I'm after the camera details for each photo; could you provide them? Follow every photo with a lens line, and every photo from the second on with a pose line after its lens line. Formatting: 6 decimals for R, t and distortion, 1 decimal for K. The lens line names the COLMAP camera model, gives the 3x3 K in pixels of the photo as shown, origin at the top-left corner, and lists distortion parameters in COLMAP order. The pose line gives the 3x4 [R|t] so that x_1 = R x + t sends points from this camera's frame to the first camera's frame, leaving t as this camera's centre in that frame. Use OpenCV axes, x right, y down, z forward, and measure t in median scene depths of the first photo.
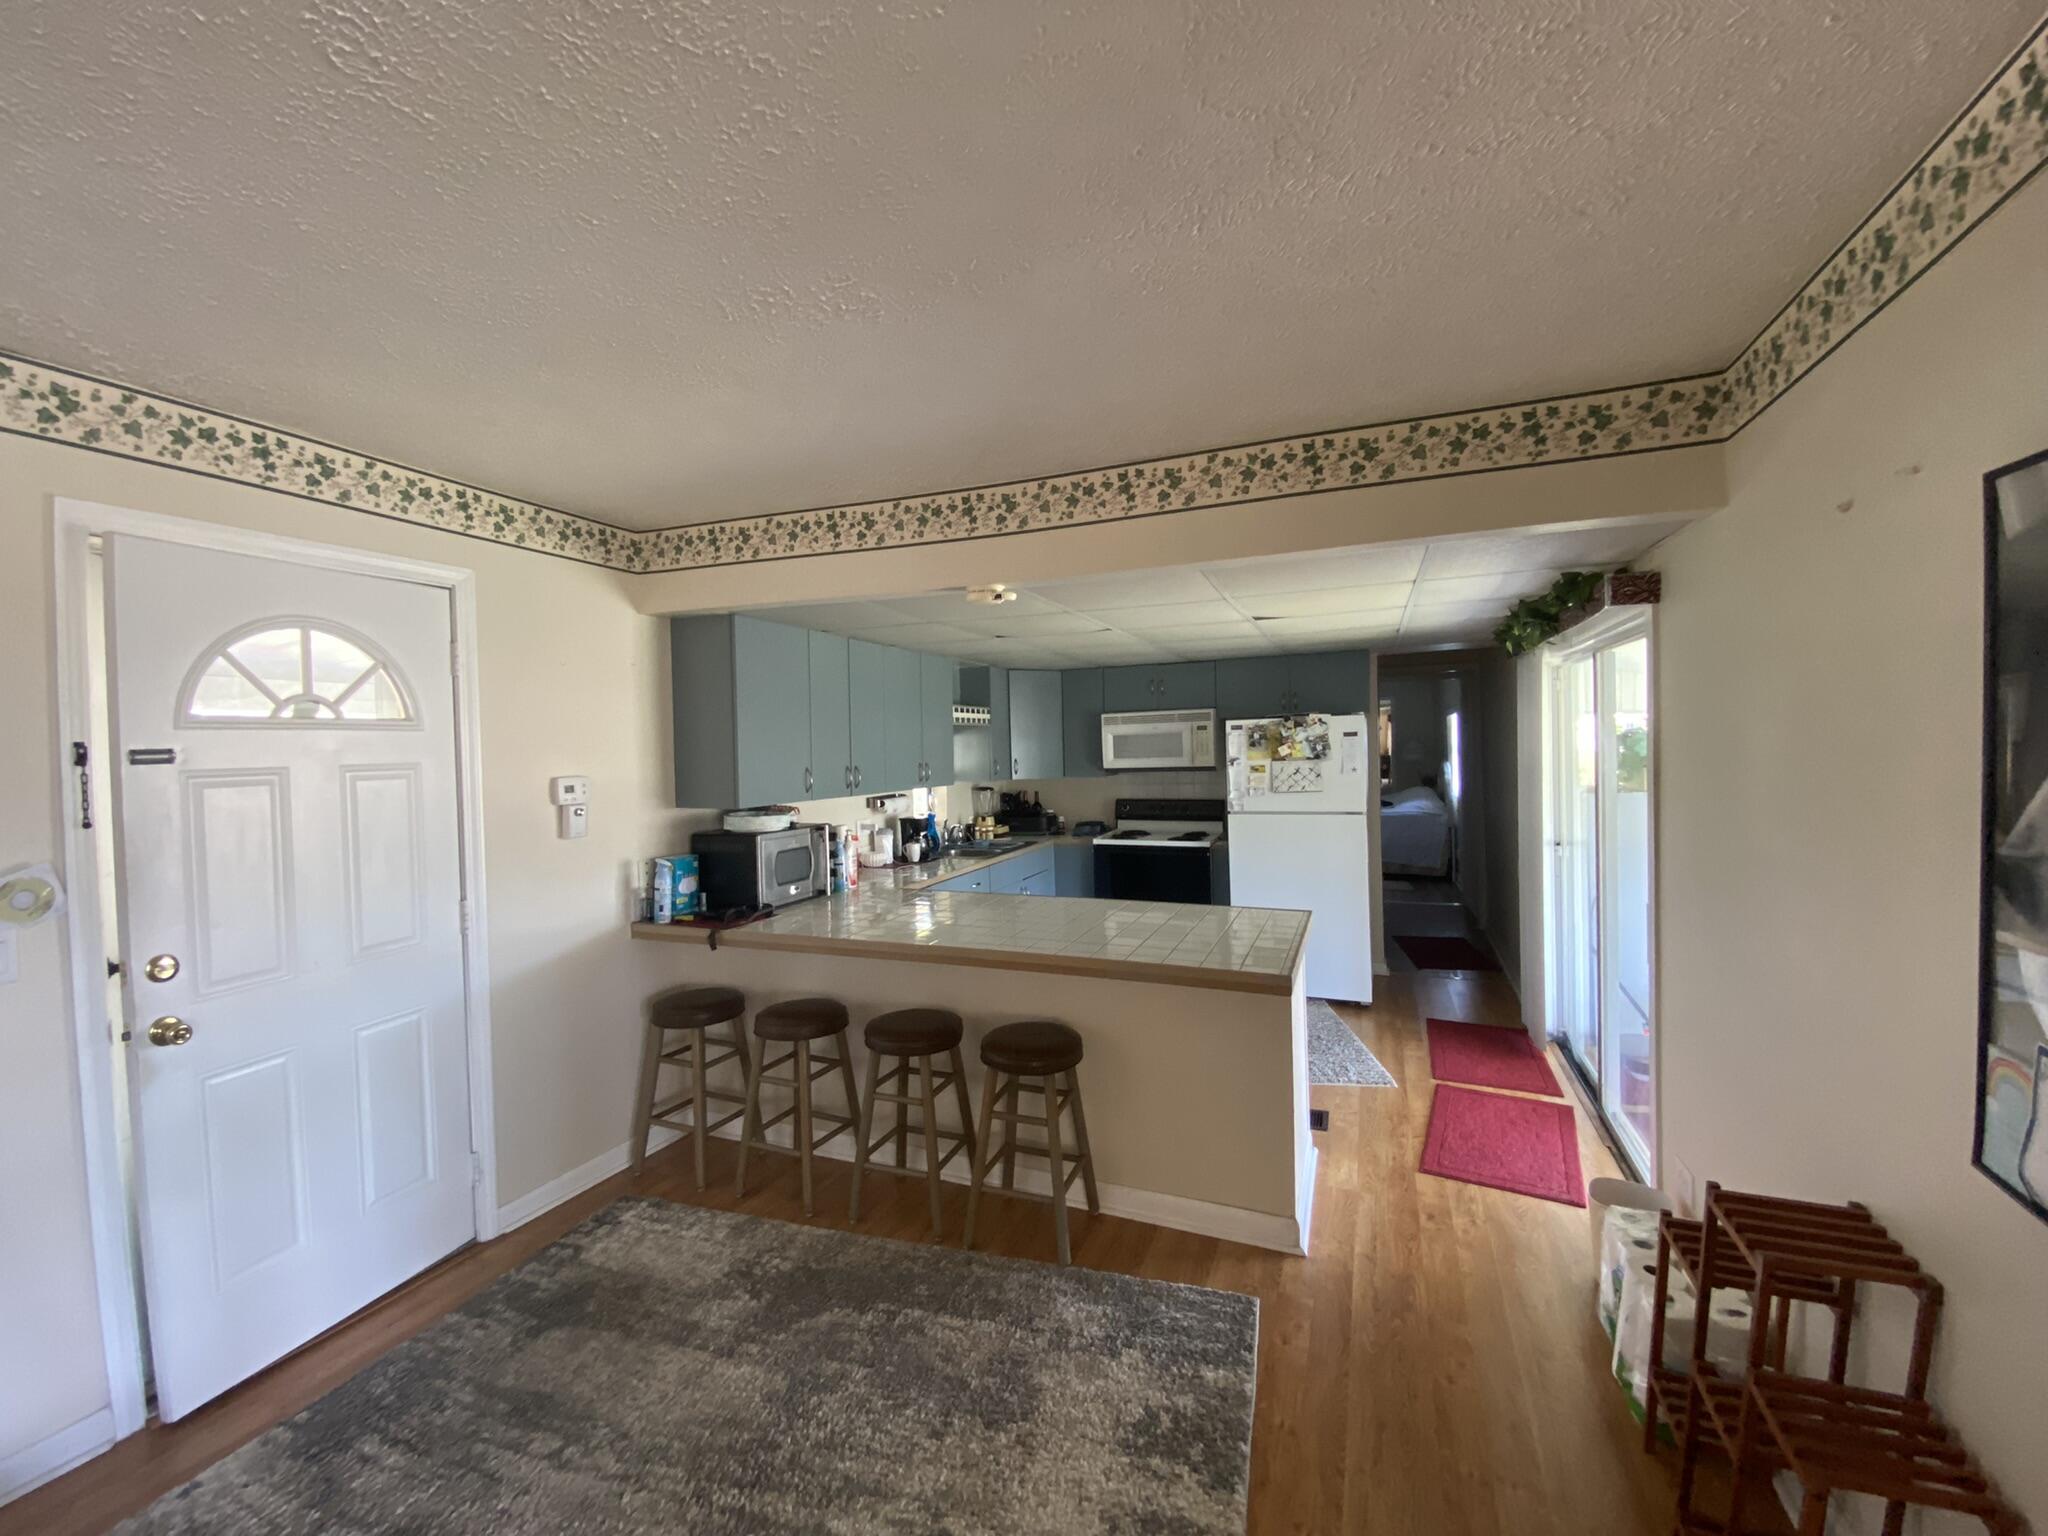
lens RADIAL K [[809.5, 0, 1020.5], [0, 809.5, 758.6], [0, 0, 1]] dist [0.019764, -0.020844]
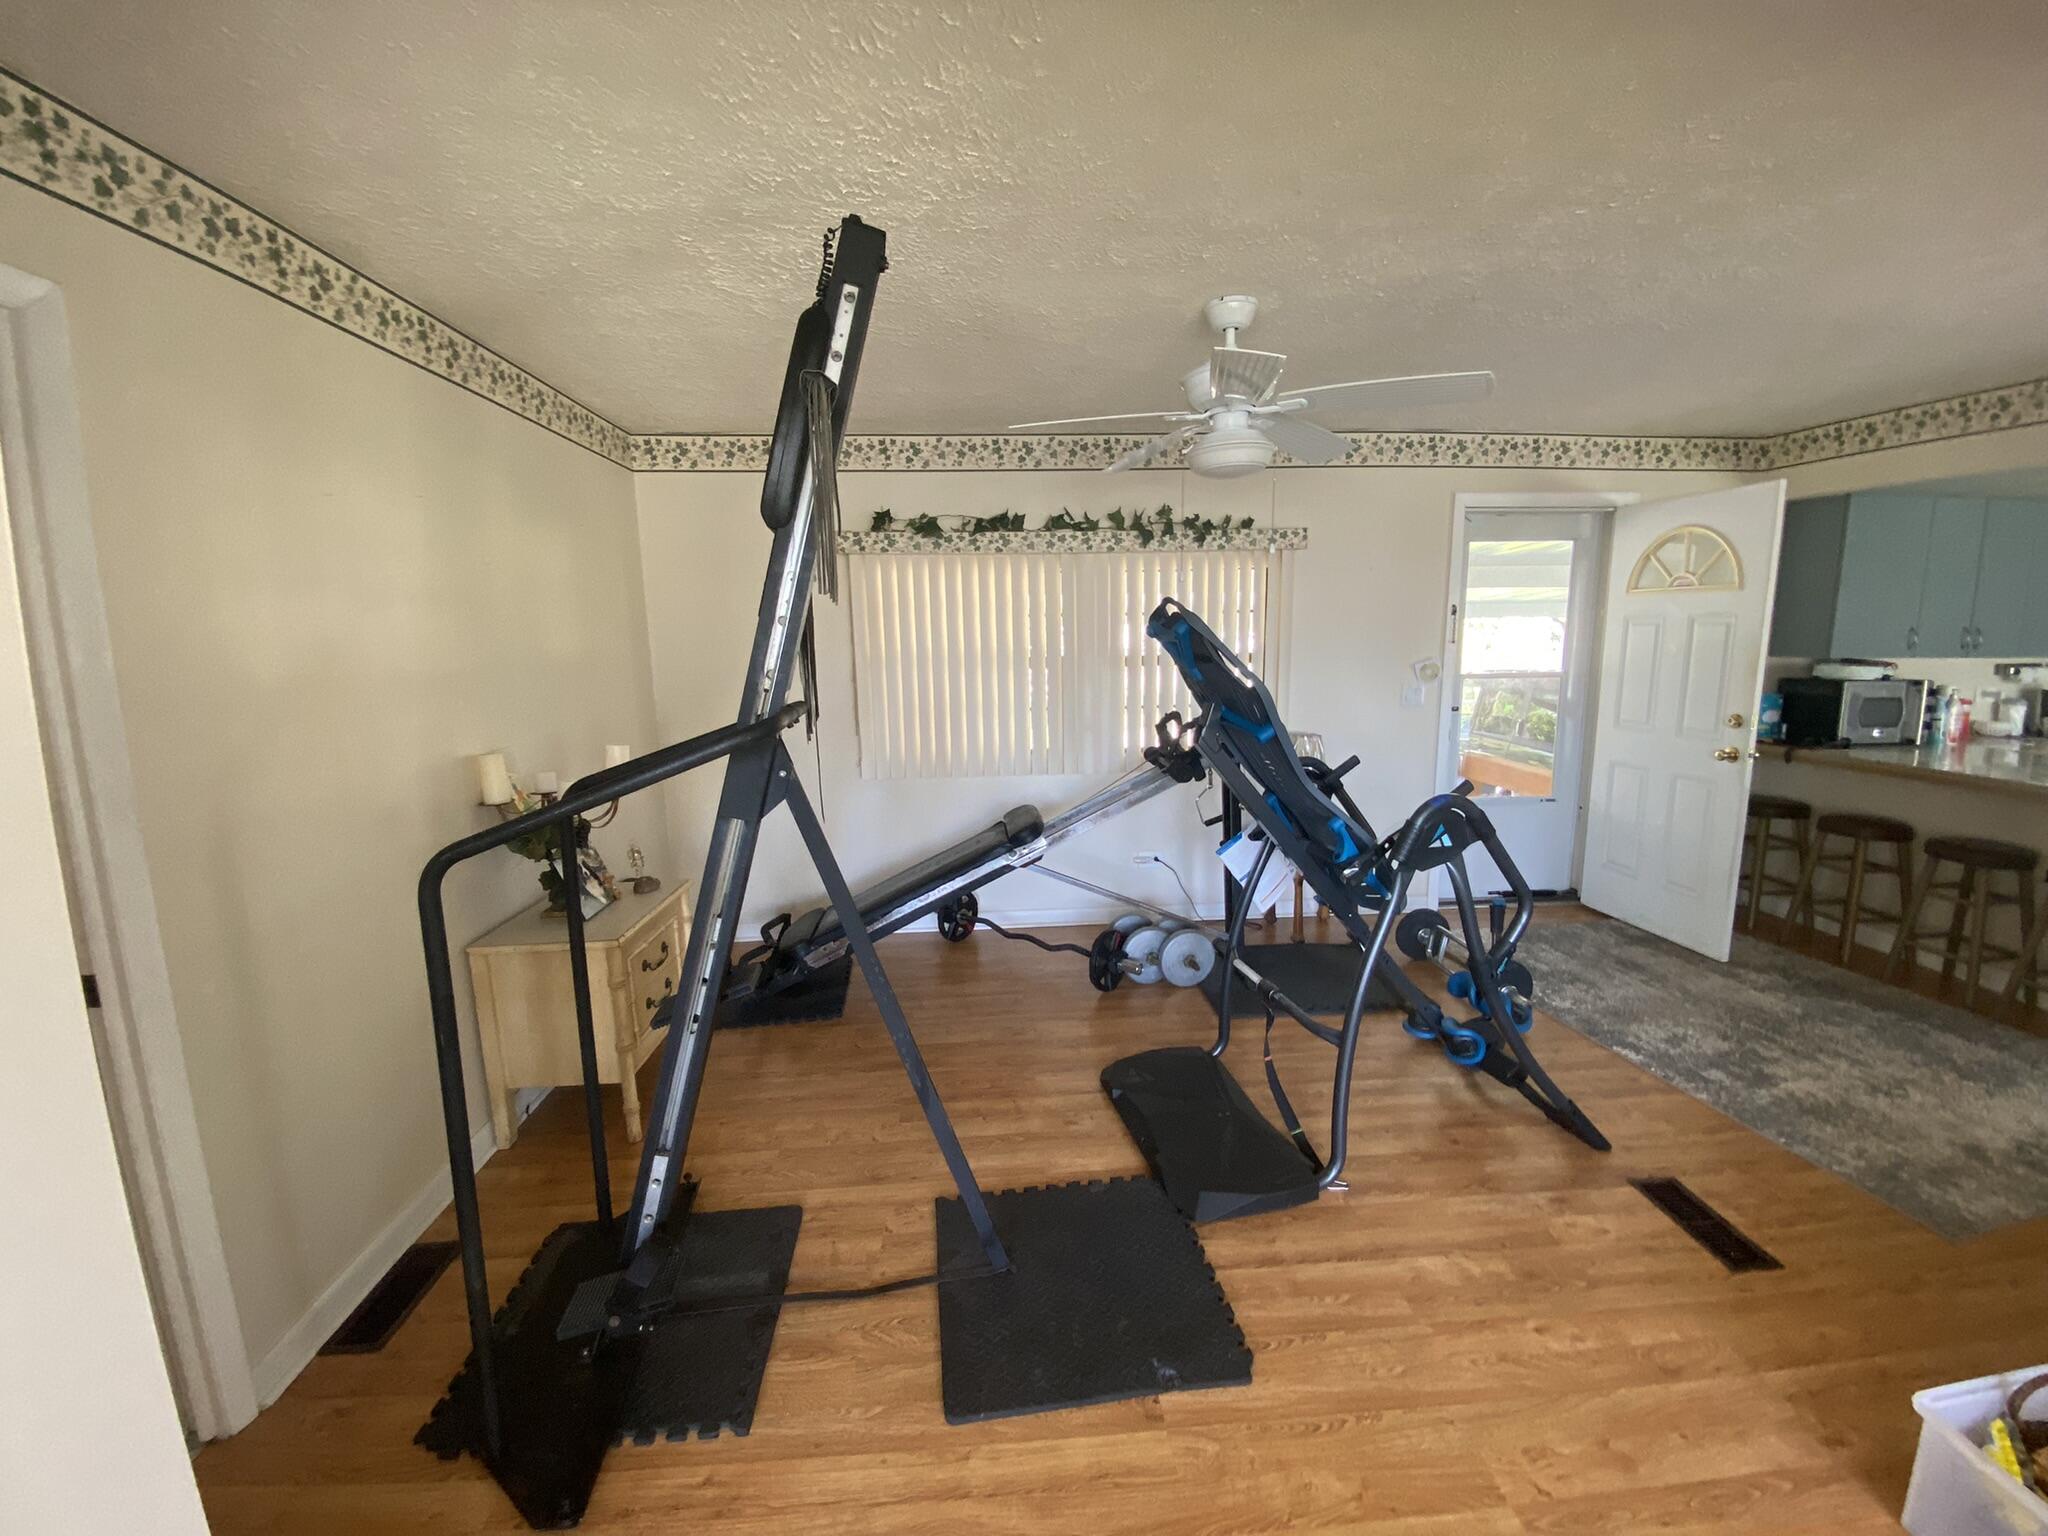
lens RADIAL K [[847.2, 0, 1024.0], [0, 847.2, 768.0], [0, 0, 1]] dist [0.027899, -0.026040]
pose [[0.455391, 0.158354, -0.876095, 0.168587], [-0.009343, 0.984850, 0.173154, 0.008682], [0.890243, -0.070667, 0.449971, -0.455342]]
